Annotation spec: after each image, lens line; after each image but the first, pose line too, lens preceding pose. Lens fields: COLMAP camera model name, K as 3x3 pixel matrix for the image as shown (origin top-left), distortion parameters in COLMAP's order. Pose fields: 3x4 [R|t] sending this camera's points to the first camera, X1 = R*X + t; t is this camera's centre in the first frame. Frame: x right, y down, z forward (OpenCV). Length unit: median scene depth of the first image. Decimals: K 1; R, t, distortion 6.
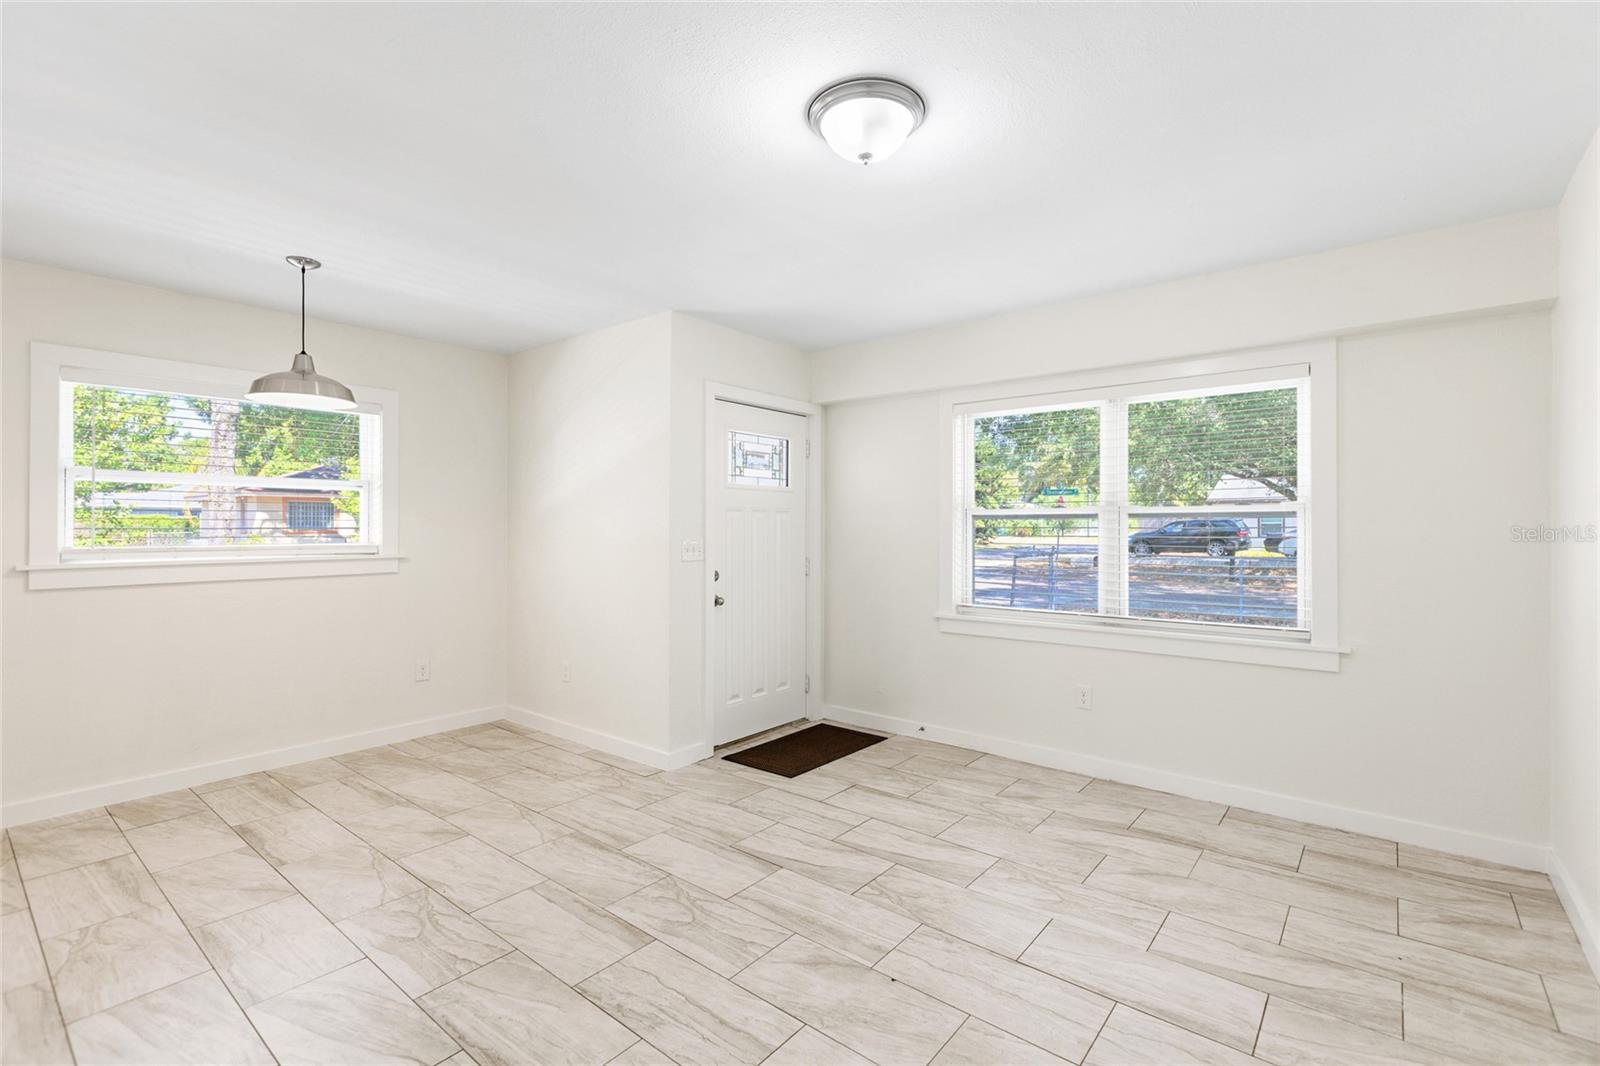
lens RADIAL K [[716.2, 0, 814.5], [0, 716.2, 525.5], [0, 0, 1]] dist [-0.001796, -0.000027]
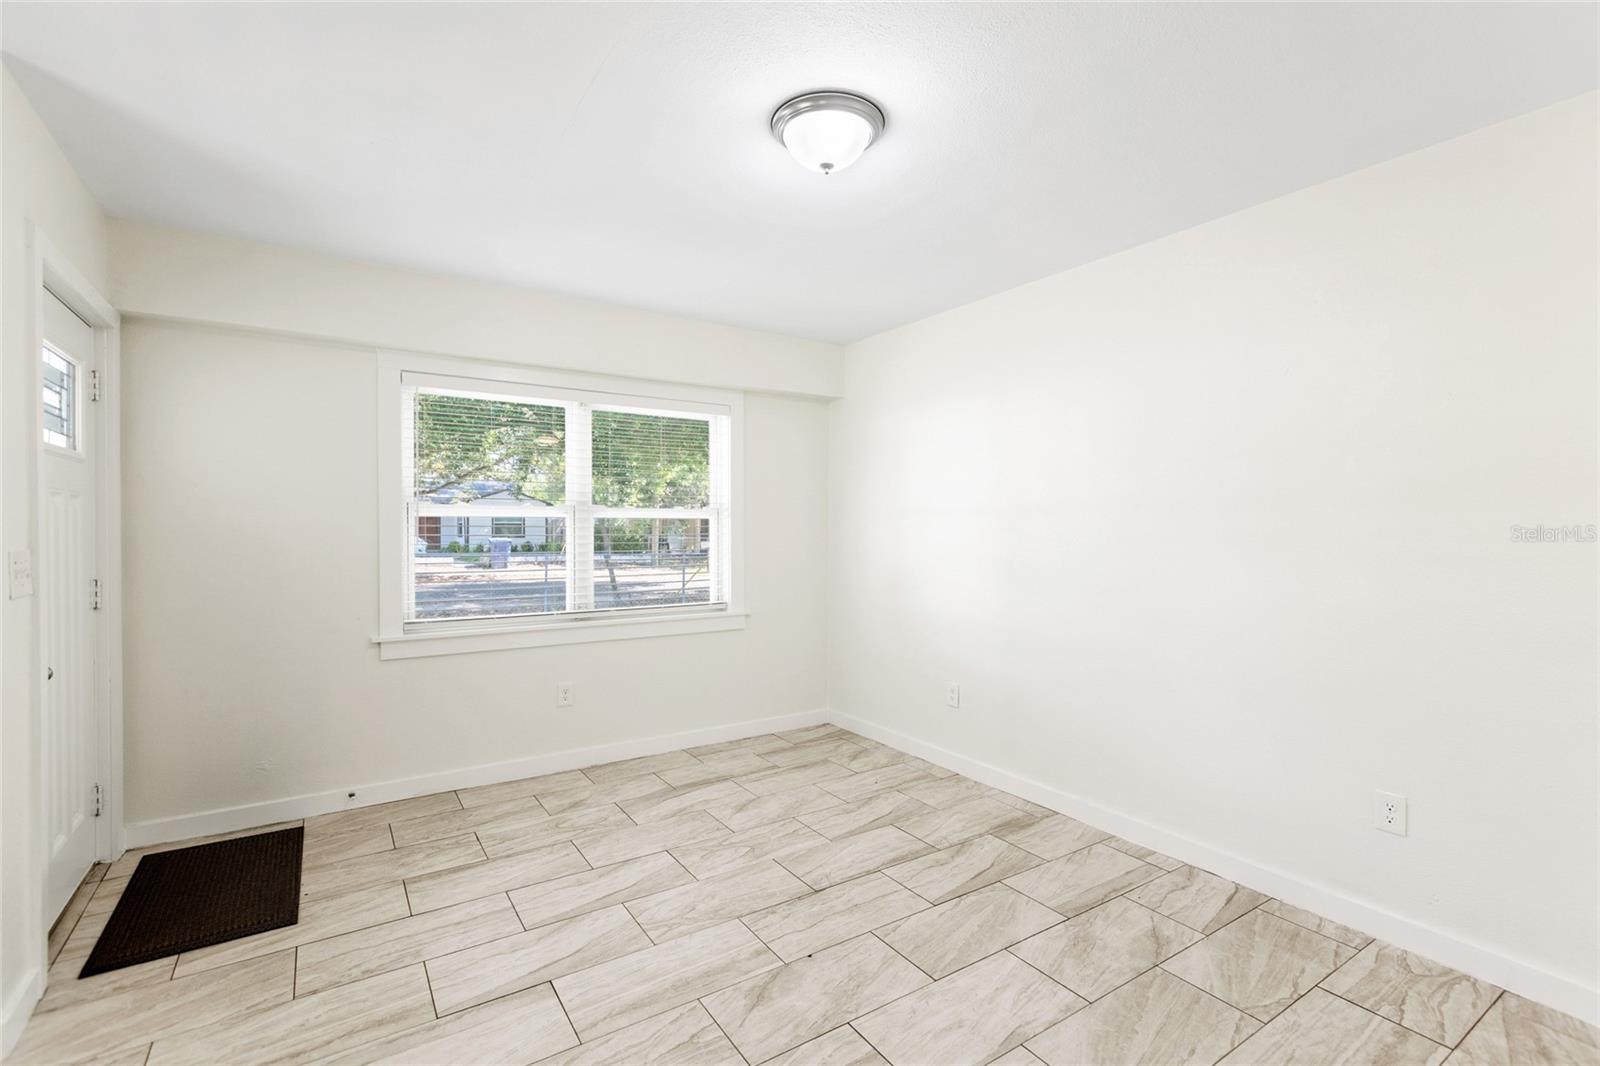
lens RADIAL K [[716.2, 0, 811.1], [0, 716.2, 537.2], [0, 0, 1]] dist [-0.001796, -0.000027]
pose [[0.299150, -0.014845, 0.954091, -0.571528], [-0.005614, 0.999834, 0.017316, -0.001254], [-0.954190, -0.010536, 0.299017, 0.442912]]
